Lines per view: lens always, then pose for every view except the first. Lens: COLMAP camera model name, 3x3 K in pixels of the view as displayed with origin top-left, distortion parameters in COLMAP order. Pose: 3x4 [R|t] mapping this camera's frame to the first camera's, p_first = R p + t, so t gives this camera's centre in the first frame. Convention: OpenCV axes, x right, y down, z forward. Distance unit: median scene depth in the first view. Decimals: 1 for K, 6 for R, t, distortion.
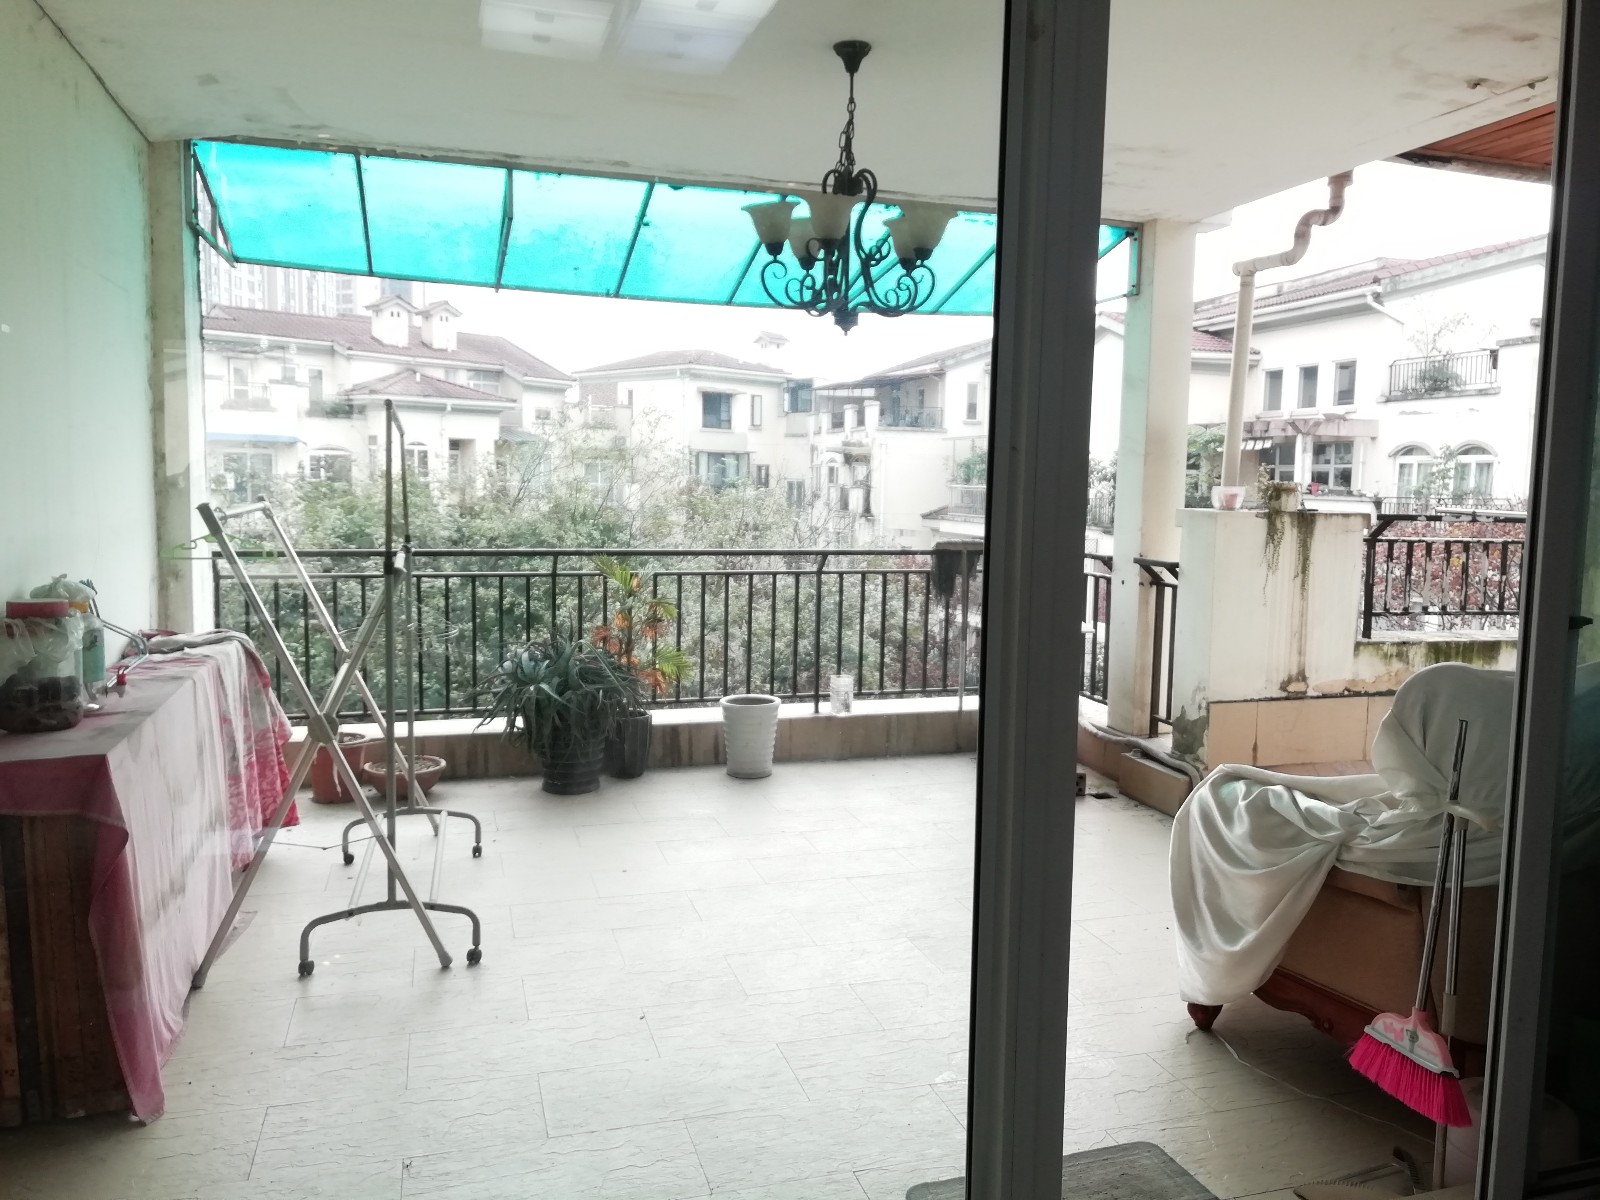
lens RADIAL K [[1200.3, 0, 788.2], [0, 1200.3, 598.9], [0, 0, 1]] dist [0.035504, -0.031753]
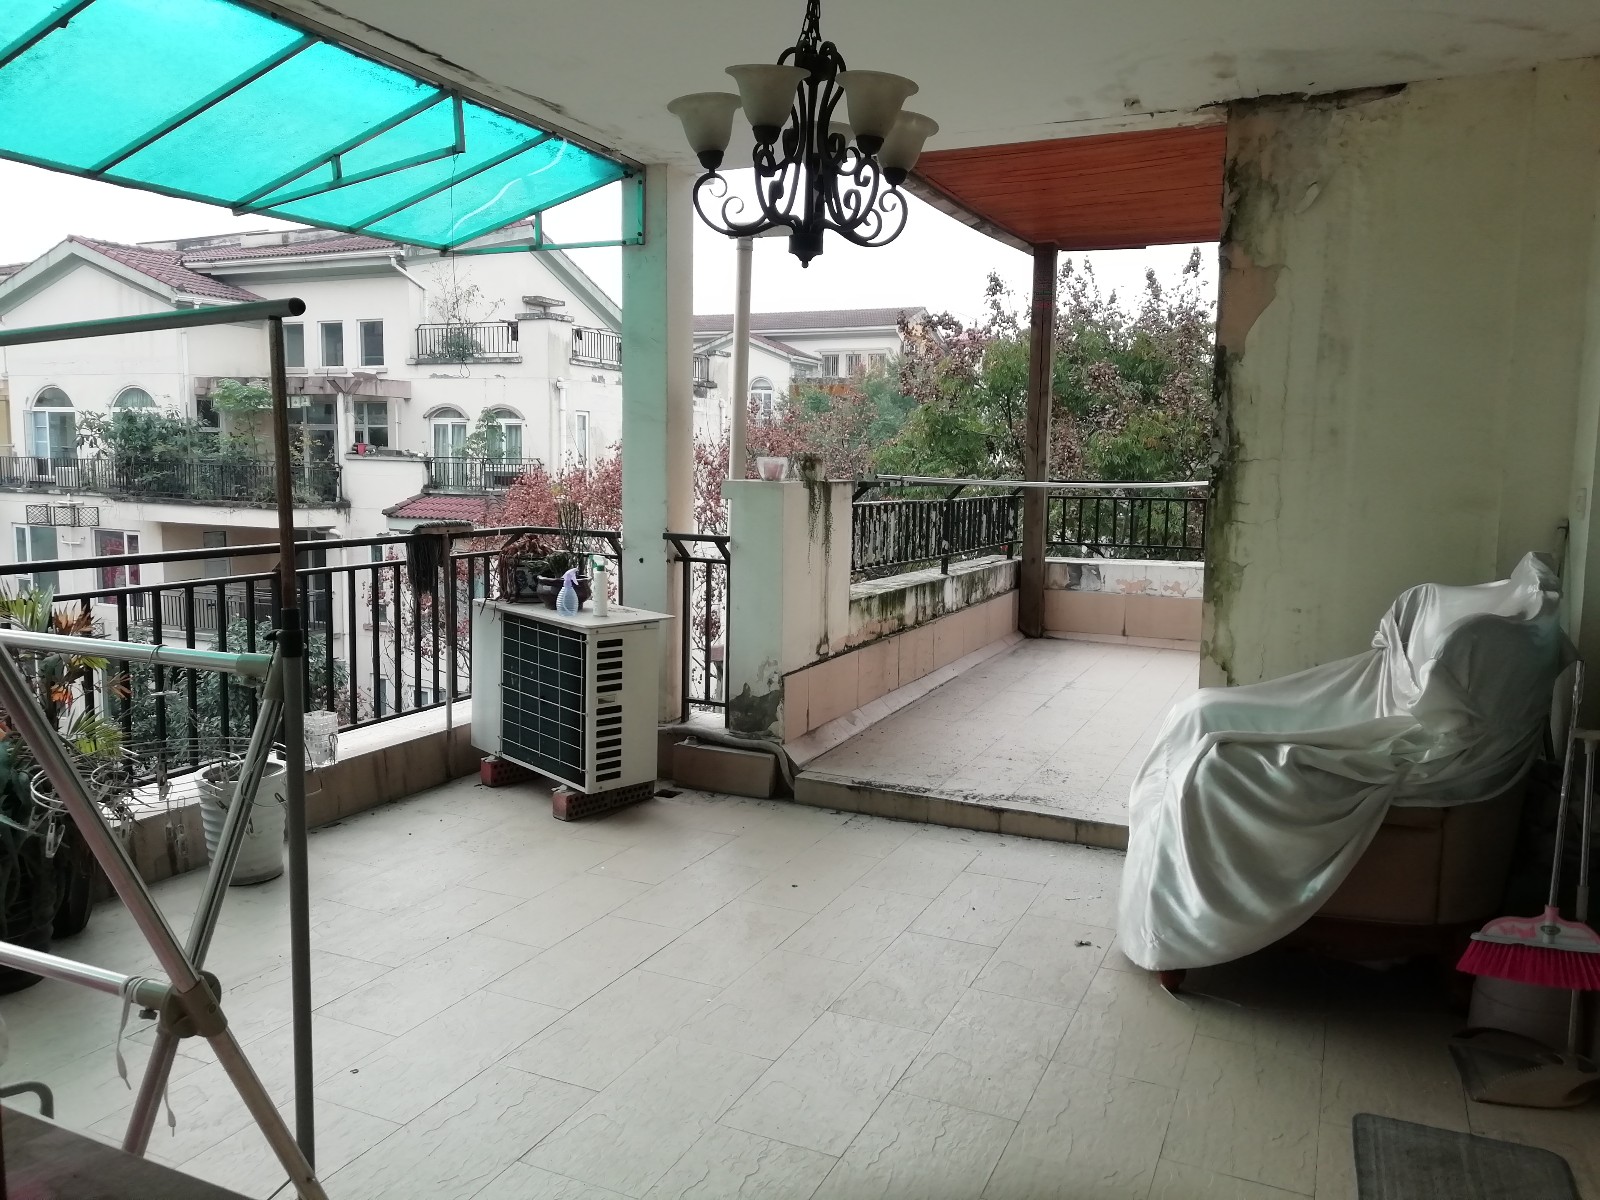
lens RADIAL K [[1200.3, 0, 795.3], [0, 1200.3, 600.6], [0, 0, 1]] dist [0.035504, -0.031753]
pose [[0.660792, -0.096189, 0.744380, -0.090433], [0.068905, 0.995340, 0.067451, -0.010084], [-0.747399, 0.006721, 0.664341, 0.082991]]
